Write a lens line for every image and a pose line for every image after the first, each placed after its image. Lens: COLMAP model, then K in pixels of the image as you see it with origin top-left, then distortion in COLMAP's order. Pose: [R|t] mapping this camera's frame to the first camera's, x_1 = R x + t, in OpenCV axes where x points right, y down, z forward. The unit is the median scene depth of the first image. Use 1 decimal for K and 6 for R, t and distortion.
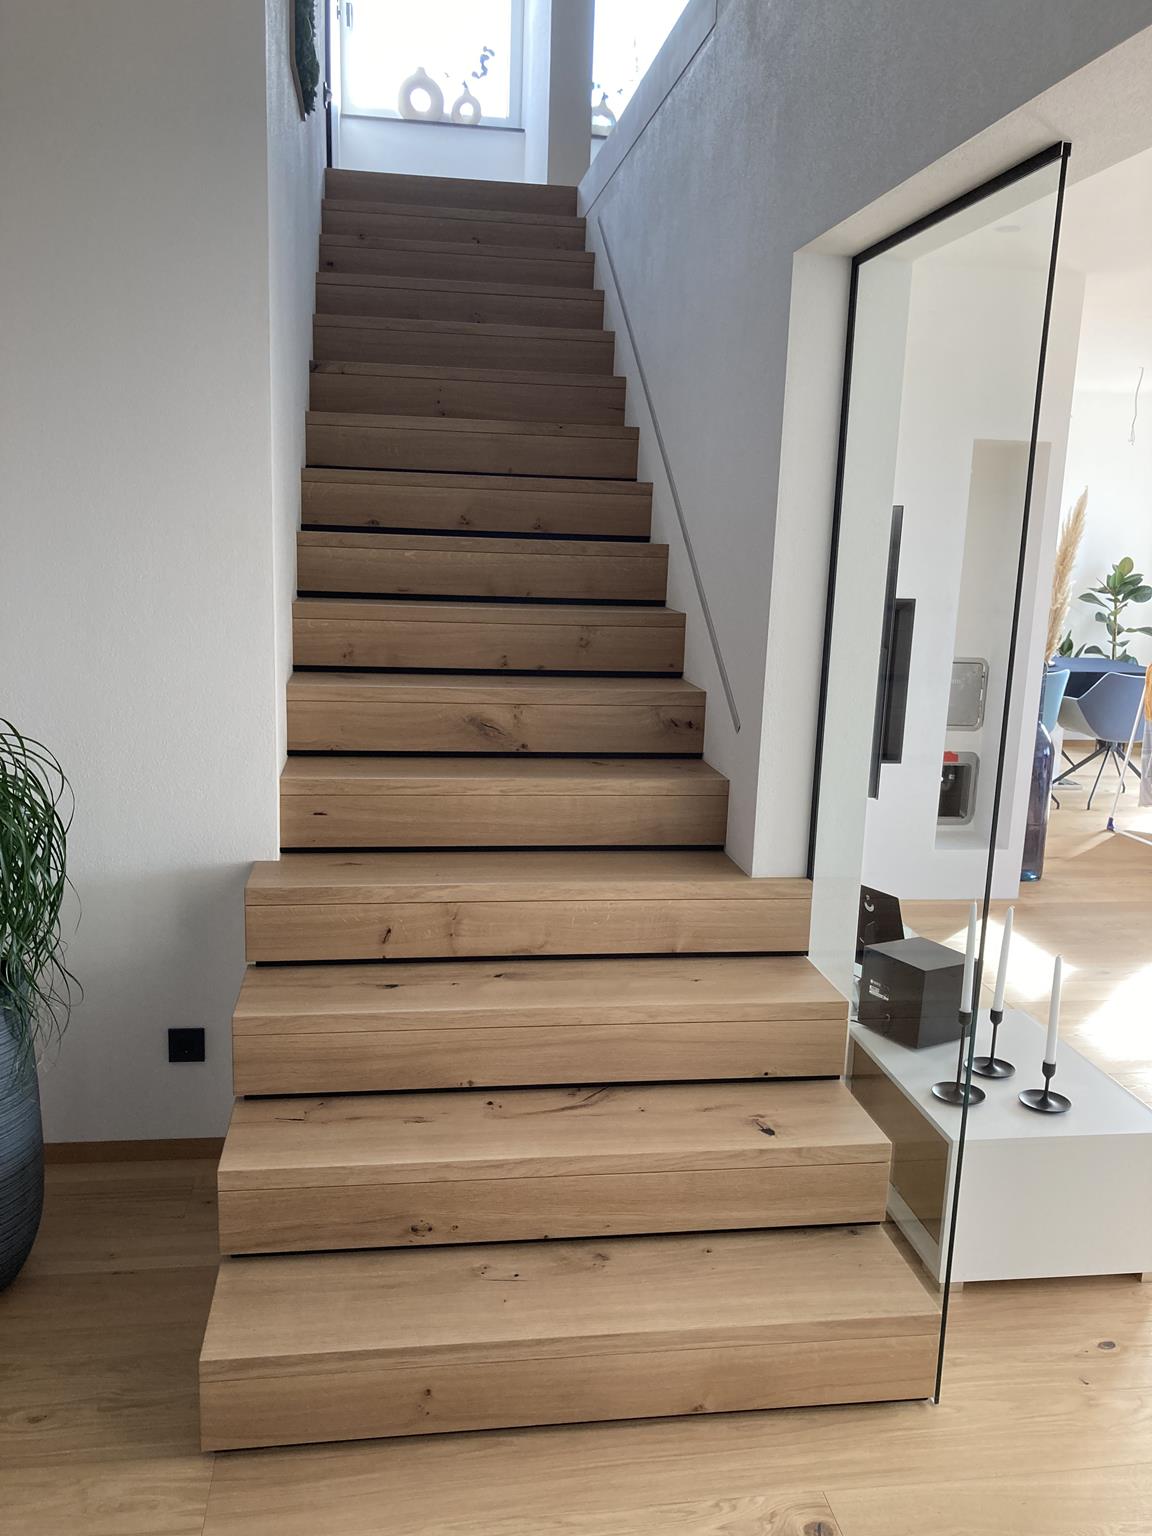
lens RADIAL K [[1258.6, 0, 576.1], [0, 1258.6, 773.5], [0, 0, 1]] dist [0.034204, -0.031097]
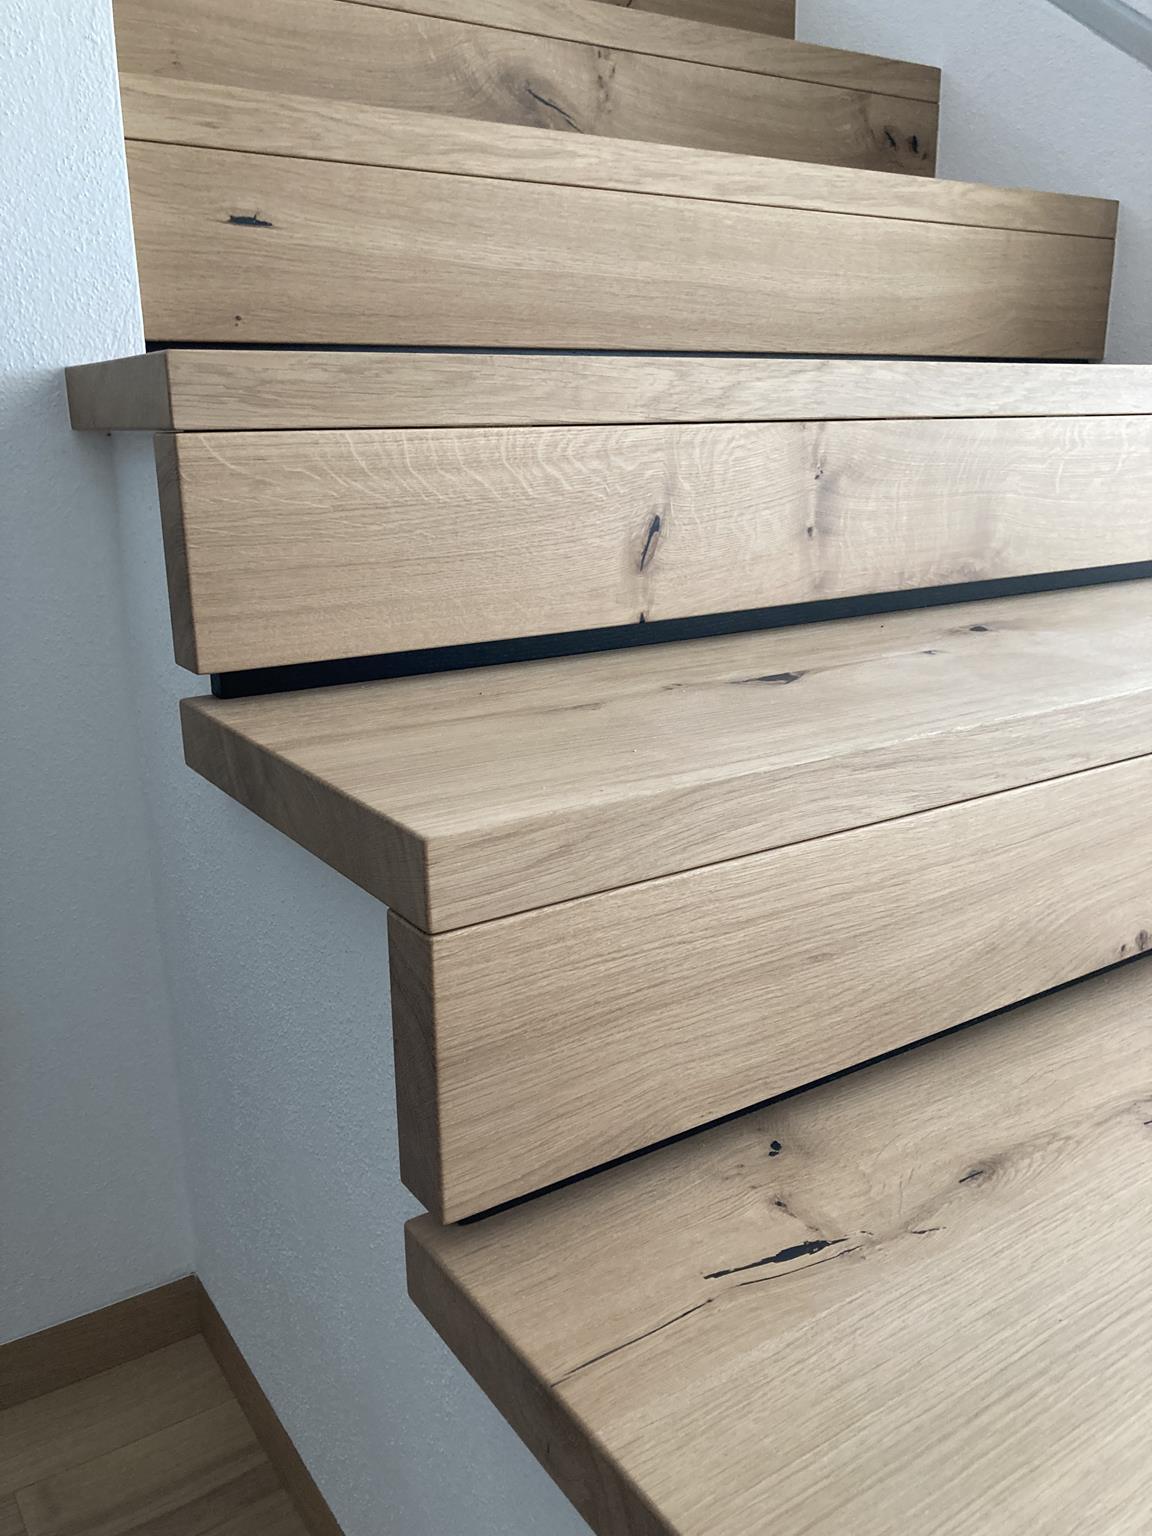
lens RADIAL K [[1258.6, 0, 587.1], [0, 1258.6, 766.6], [0, 0, 1]] dist [0.034204, -0.031097]
pose [[0.897630, -0.156692, 0.411956, -0.296168], [0.125070, 0.986806, 0.102822, 0.149635], [-0.422632, -0.040773, 0.905384, 0.742248]]
